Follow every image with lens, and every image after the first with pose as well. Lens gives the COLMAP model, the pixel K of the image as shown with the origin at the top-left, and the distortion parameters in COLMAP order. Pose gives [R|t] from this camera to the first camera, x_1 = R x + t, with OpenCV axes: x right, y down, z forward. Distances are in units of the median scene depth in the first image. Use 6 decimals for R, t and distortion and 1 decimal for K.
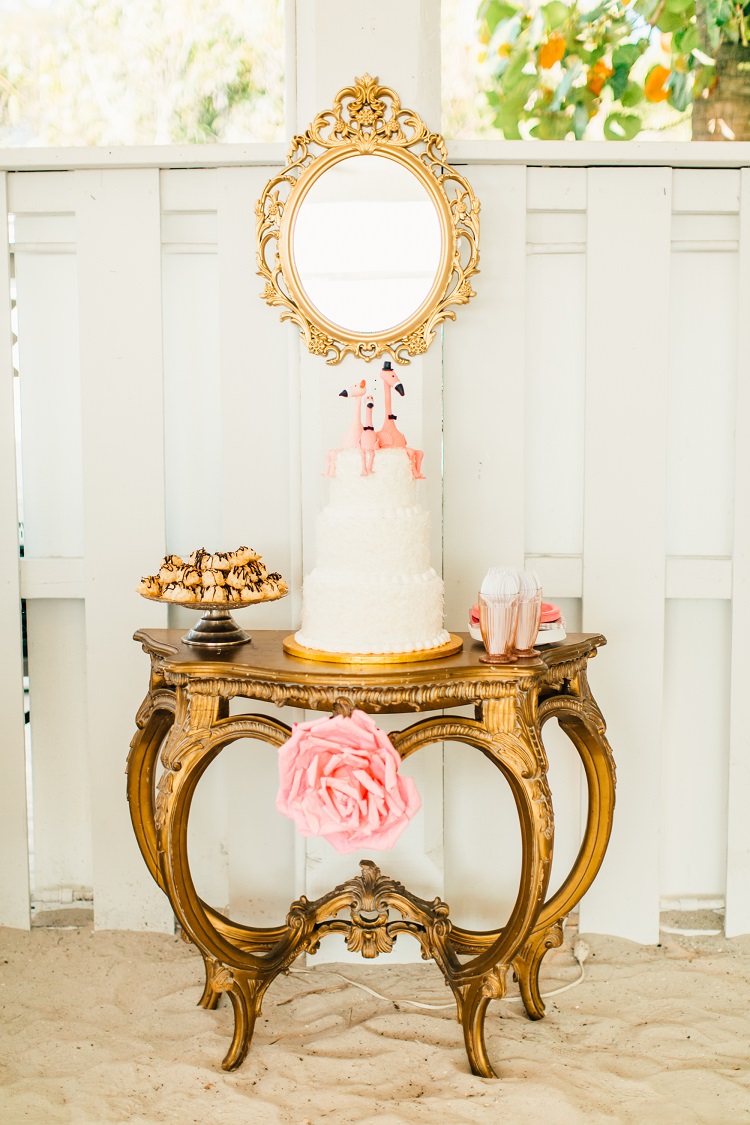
lens RADIAL K [[1653.0, 0, 375.2], [0, 1653.0, 562.7], [0, 0, 1]] dist [-0.022070, 0.000000]
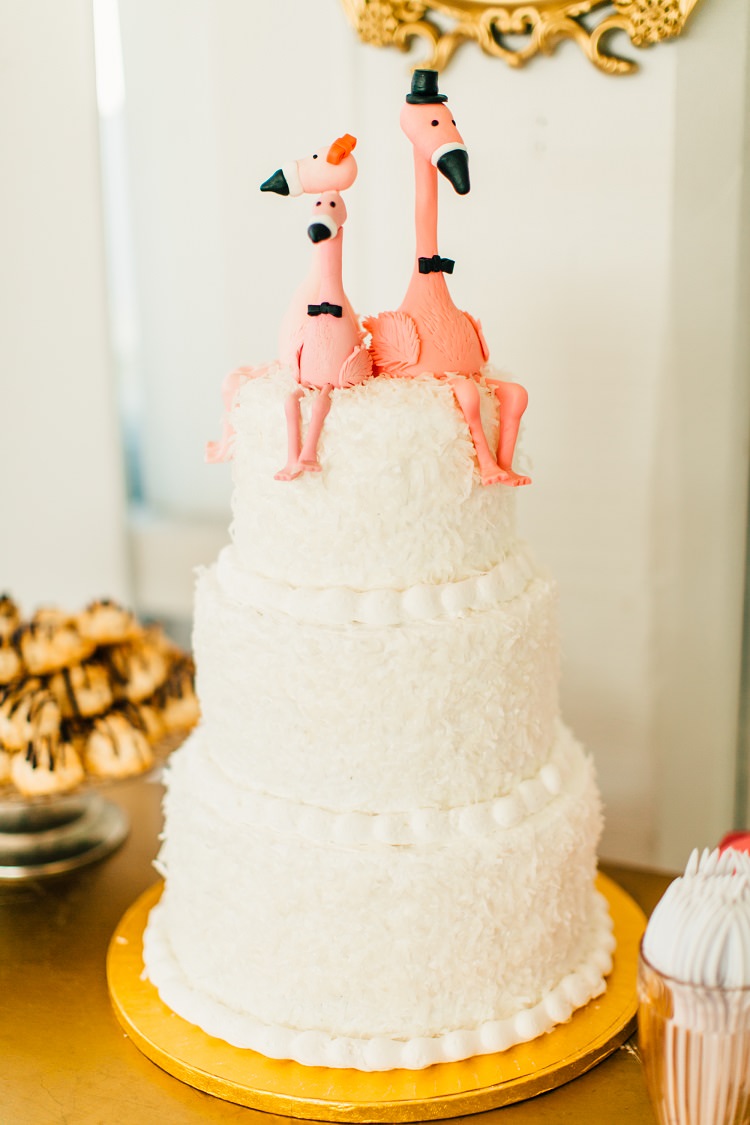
lens RADIAL K [[1653.0, 0, 374.1], [0, 1653.0, 560.5], [0, 0, 1]] dist [-0.022070, 0.000000]
pose [[0.931147, 0.092543, -0.352707, 0.109640], [-0.029703, 0.983295, 0.179579, -0.089424], [0.363433, -0.156738, 0.918340, 0.722079]]
